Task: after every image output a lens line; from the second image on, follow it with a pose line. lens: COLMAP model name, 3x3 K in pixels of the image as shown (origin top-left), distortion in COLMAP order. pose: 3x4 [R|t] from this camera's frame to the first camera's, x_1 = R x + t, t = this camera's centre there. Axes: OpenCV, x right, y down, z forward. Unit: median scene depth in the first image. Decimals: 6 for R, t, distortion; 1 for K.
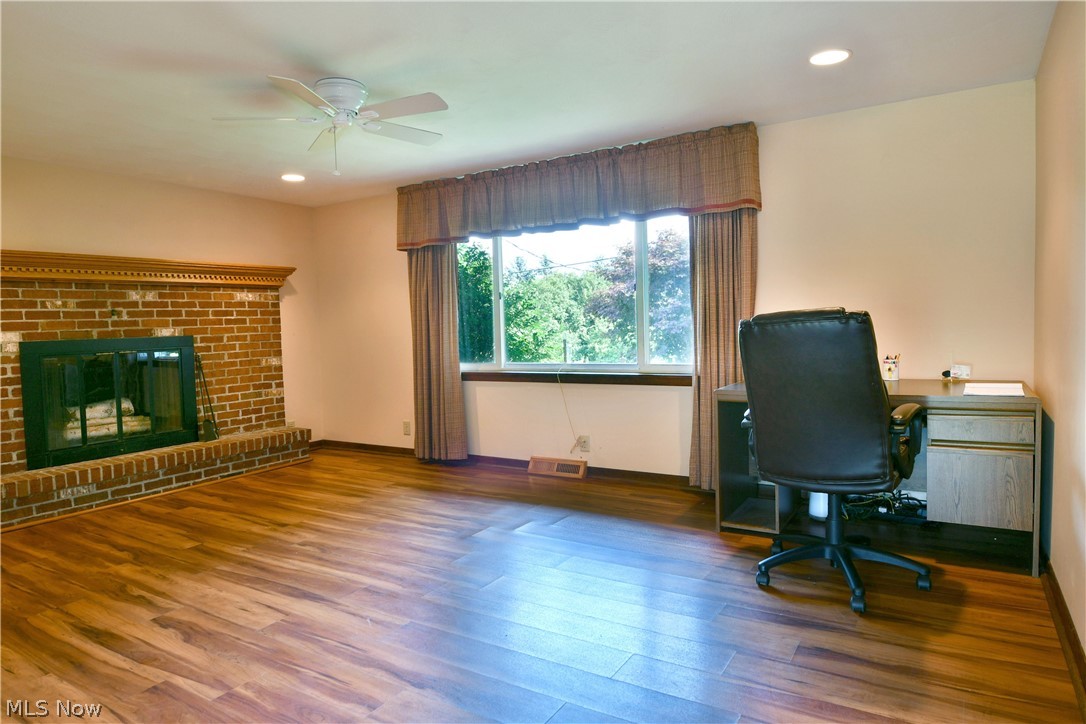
lens RADIAL K [[668.2, 0, 525.4], [0, 668.2, 379.0], [0, 0, 1]] dist [-0.012276, -0.006263]
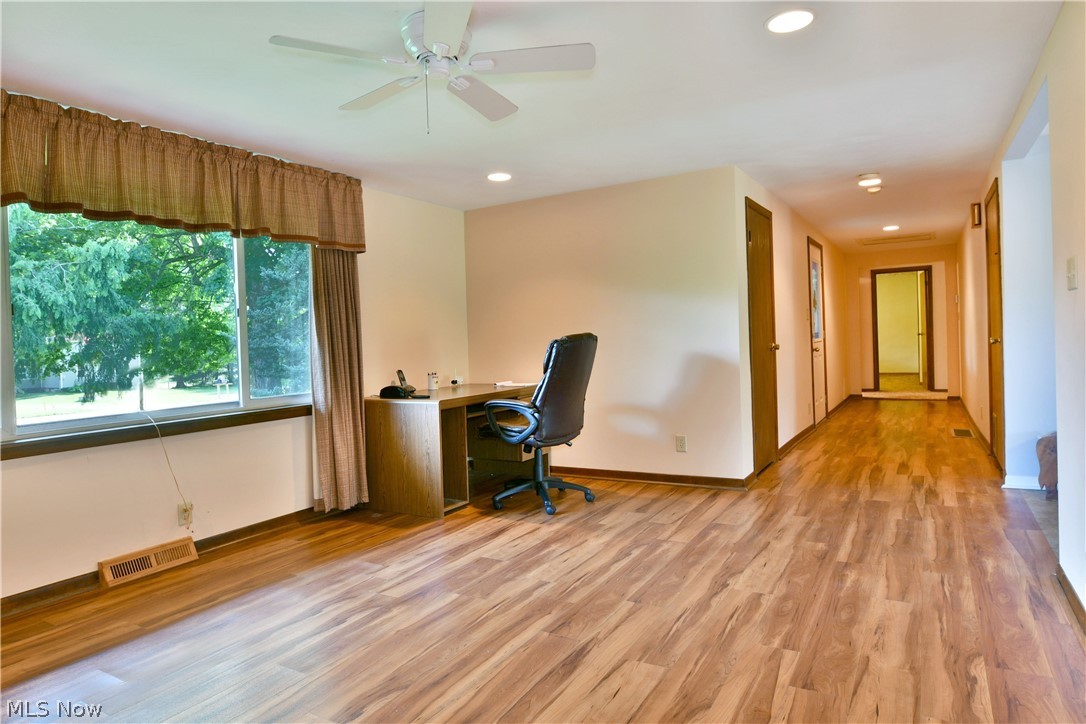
lens RADIAL K [[668.2, 0, 560.5], [0, 668.2, 360.3], [0, 0, 1]] dist [-0.012276, -0.006263]
pose [[-0.060826, -0.000504, 0.998148, -0.738656], [0.122353, 0.992455, 0.007957, -0.031006], [-0.990621, 0.122610, -0.060306, 0.659848]]
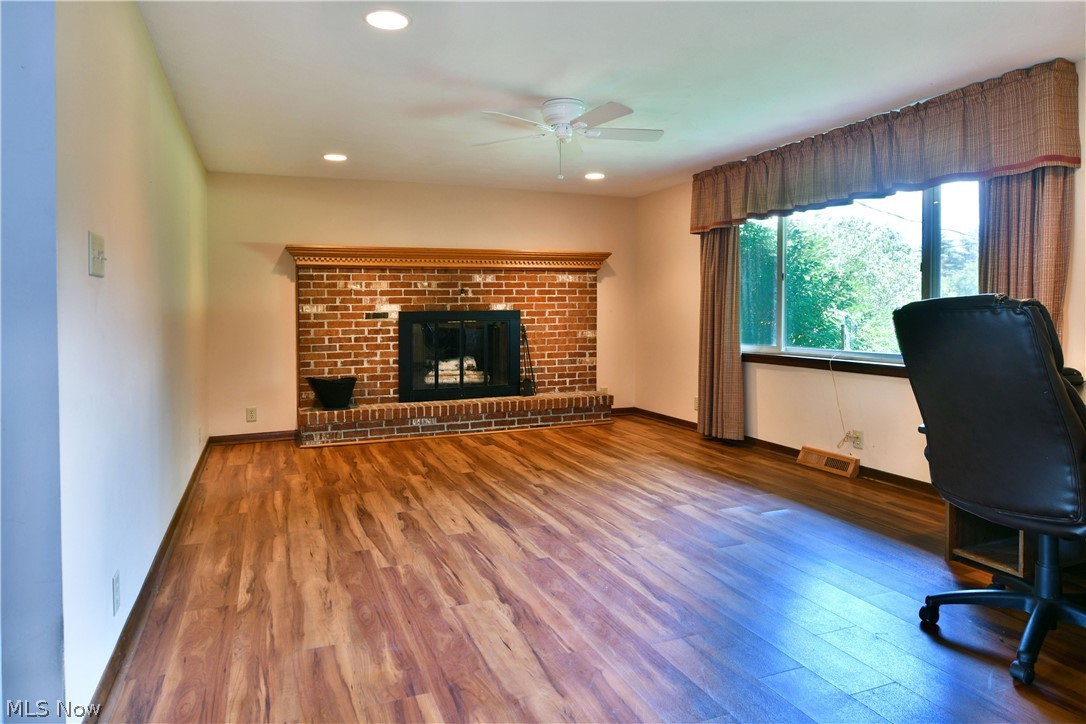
lens RADIAL K [[668.2, 0, 537.9], [0, 668.2, 345.2], [0, 0, 1]] dist [-0.012276, -0.006263]
pose [[0.811116, 0.054330, -0.582356, 0.282440], [-0.063444, 0.997974, 0.004737, -0.008602], [0.581434, 0.033105, 0.812920, 0.011595]]
